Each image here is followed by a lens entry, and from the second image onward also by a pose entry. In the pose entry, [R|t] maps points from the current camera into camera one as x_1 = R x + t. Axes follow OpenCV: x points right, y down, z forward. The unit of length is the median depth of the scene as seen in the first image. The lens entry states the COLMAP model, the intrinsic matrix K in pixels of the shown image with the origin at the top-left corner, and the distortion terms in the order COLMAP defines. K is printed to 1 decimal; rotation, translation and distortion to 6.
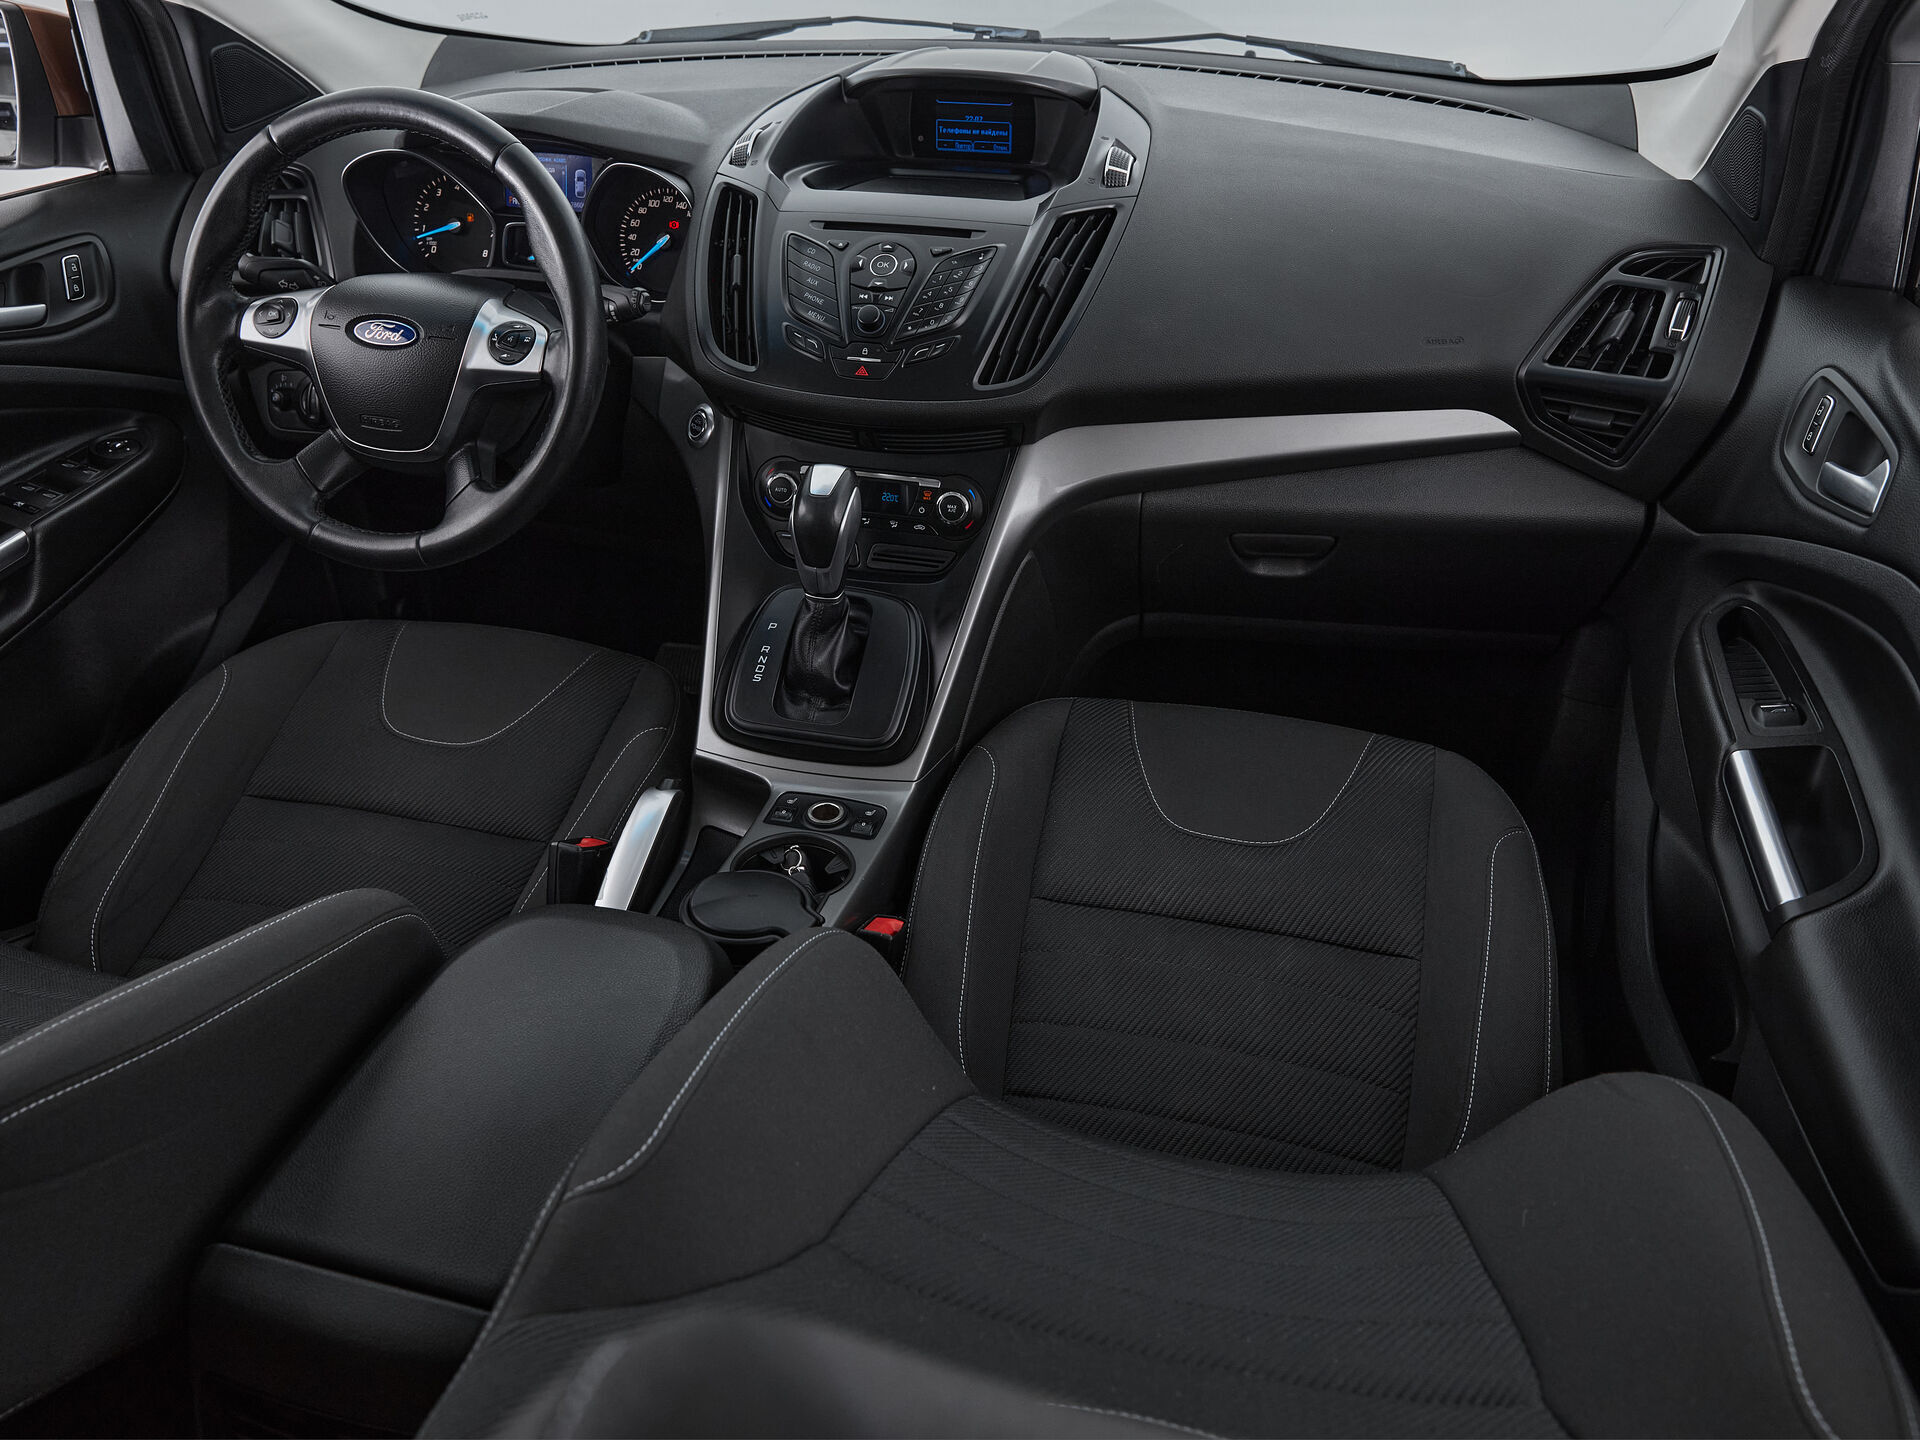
lens RADIAL K [[1519.3, 0, 940.6], [0, 1519.3, 701.3], [0, 0, 1]] dist [-0.005447, -0.000113]
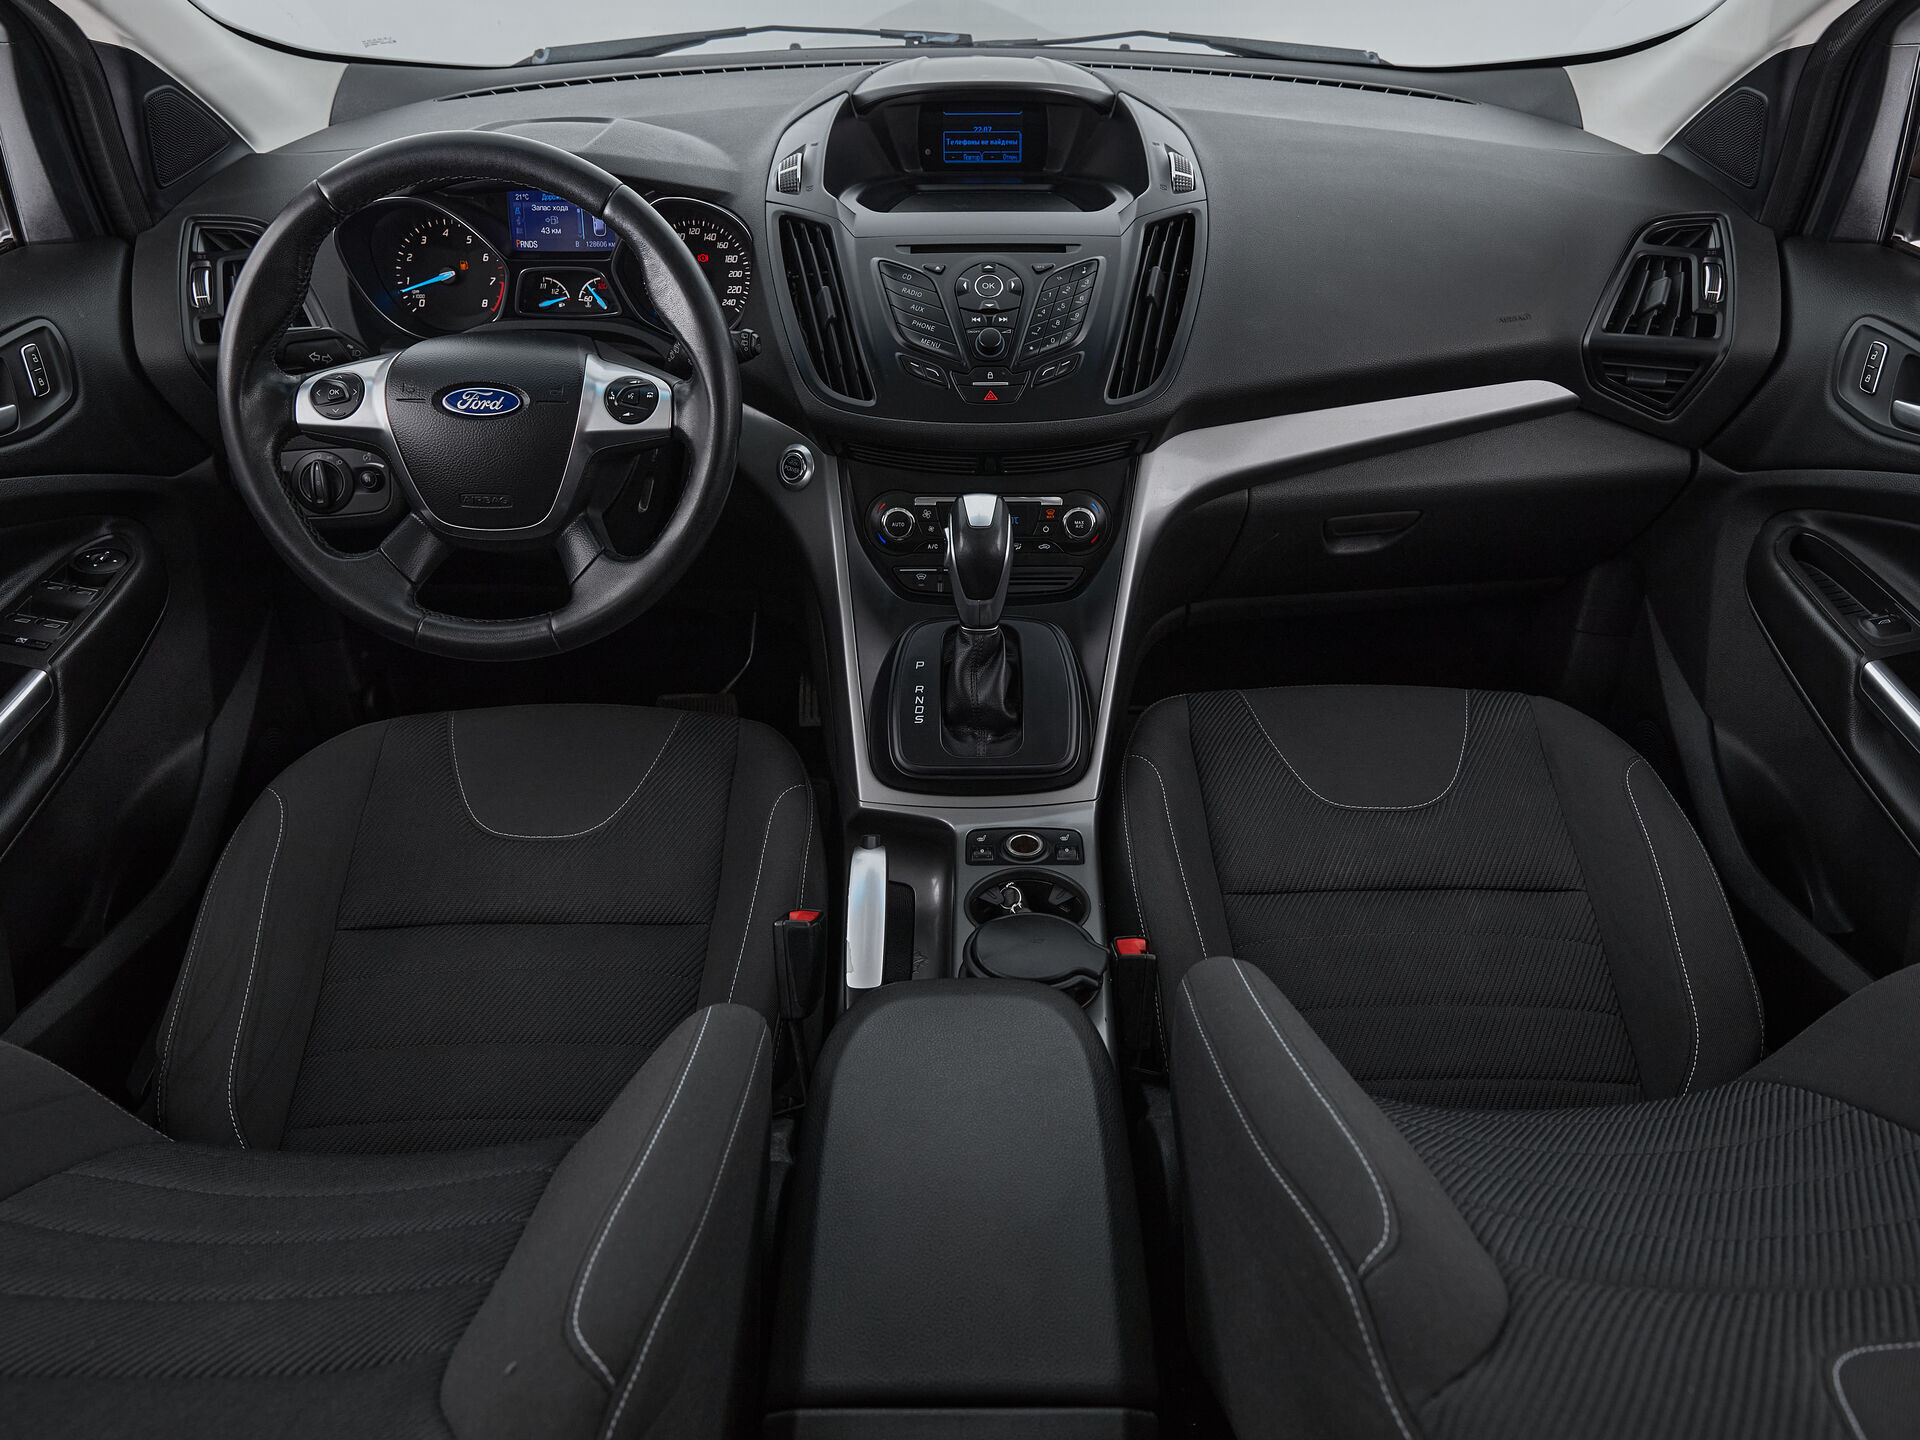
lens RADIAL K [[1512.3, 0, 998.0], [0, 1512.3, 717.8], [0, 0, 1]] dist [-0.005848, -0.003131]
pose [[0.962495, -0.140958, 0.231808, -0.294904], [0.136359, 0.990011, 0.035829, -0.044052], [-0.234543, -0.002876, 0.972101, 0.045020]]
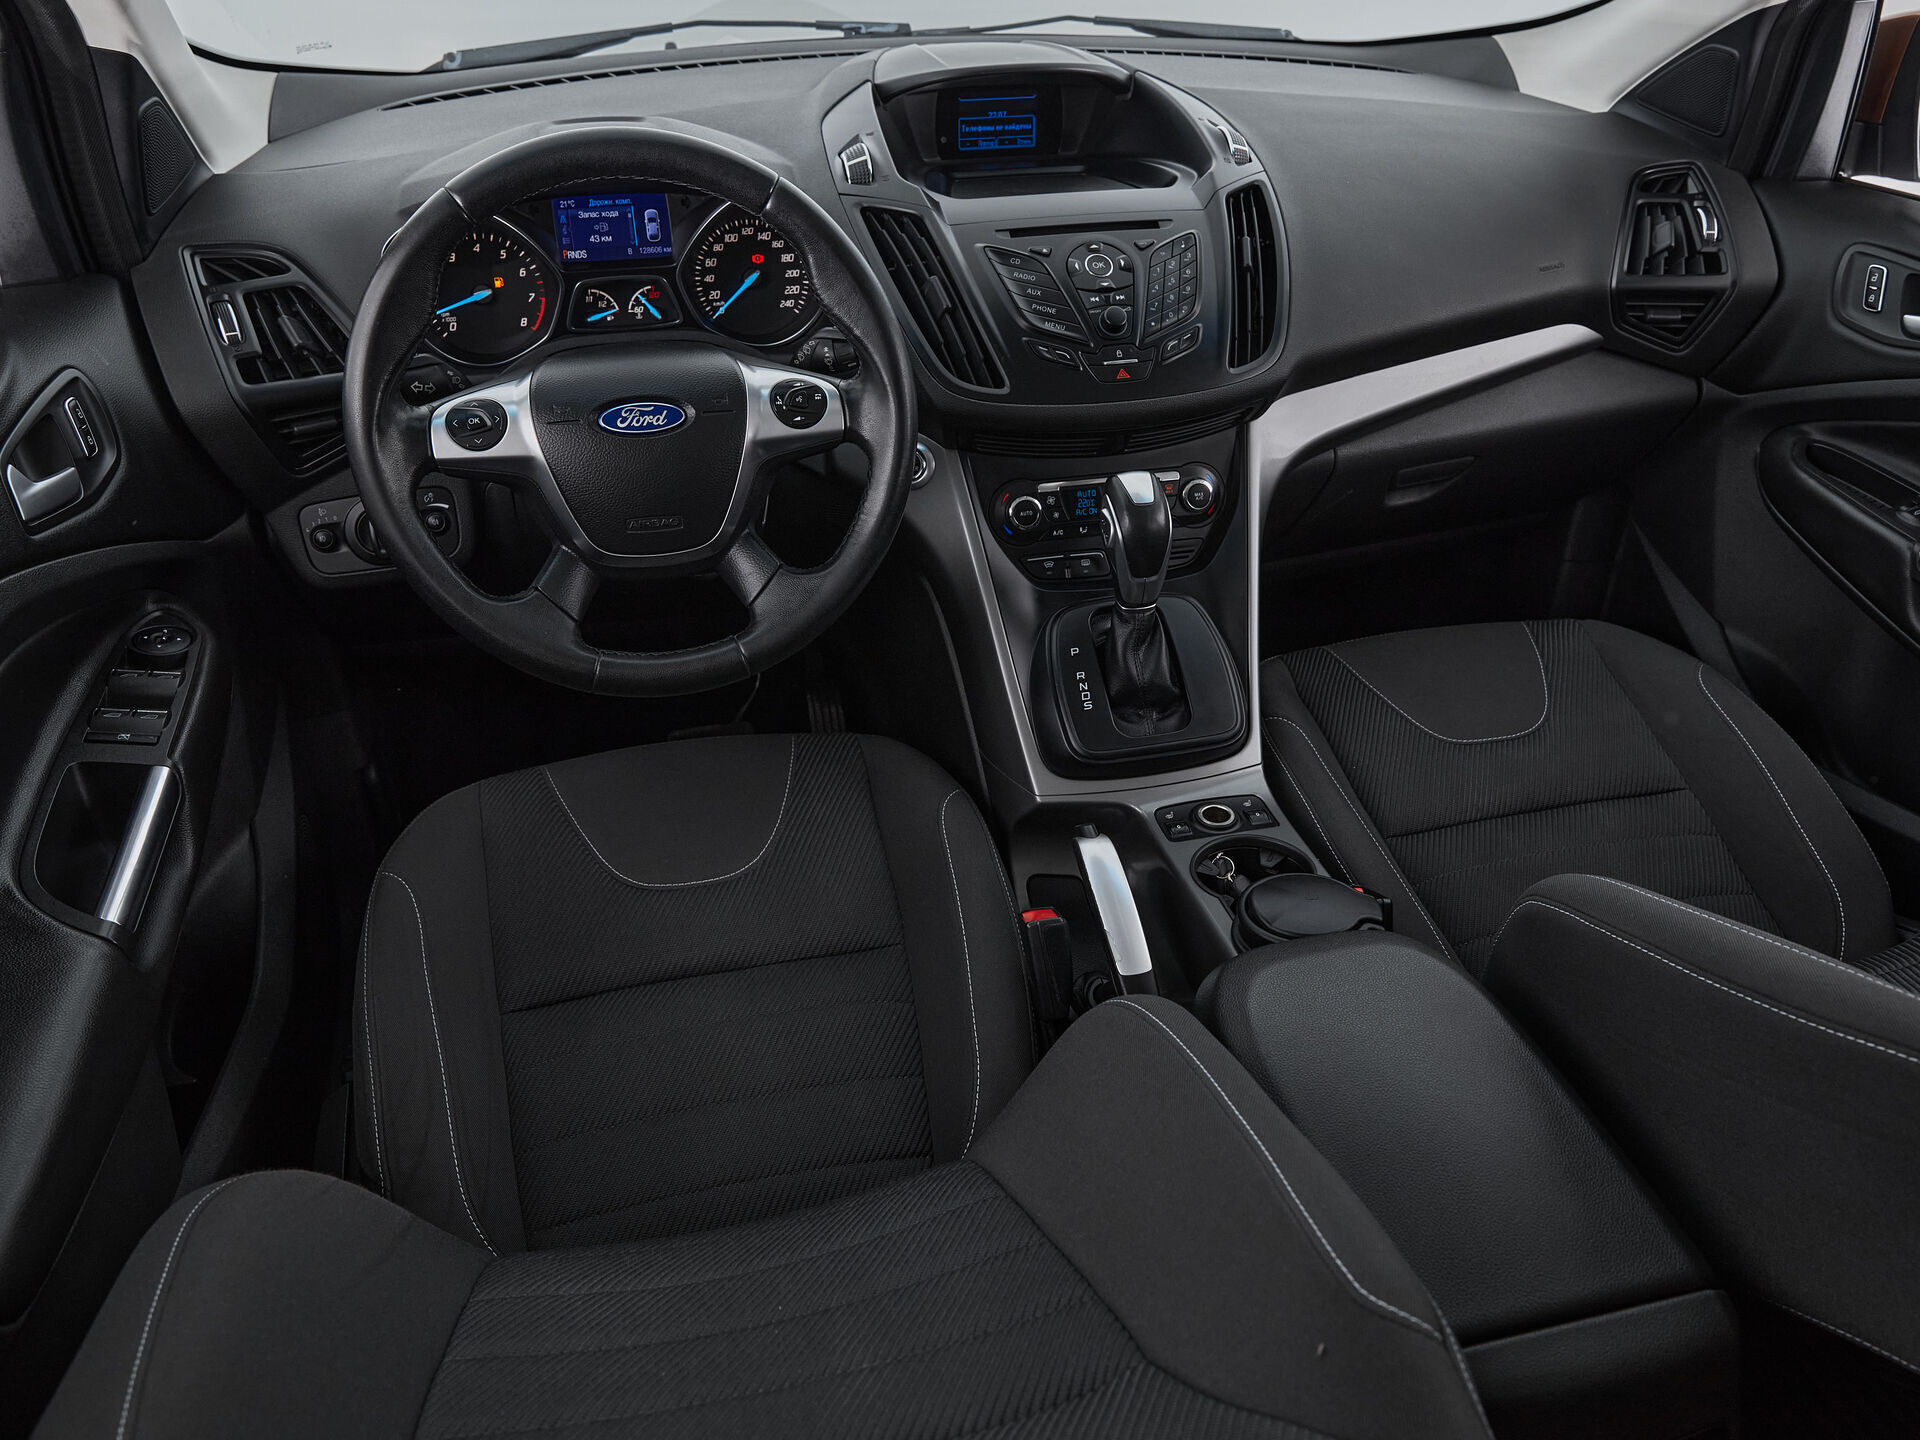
lens RADIAL K [[1531.9, 0, 1019.9], [0, 1531.9, 723.4], [0, 0, 1]] dist [-0.008170, 0.000431]
pose [[0.866757, -0.255748, 0.428165, -0.573602], [0.248994, 0.965764, 0.072810, -0.085421], [-0.432127, 0.043502, 0.900763, 0.143736]]
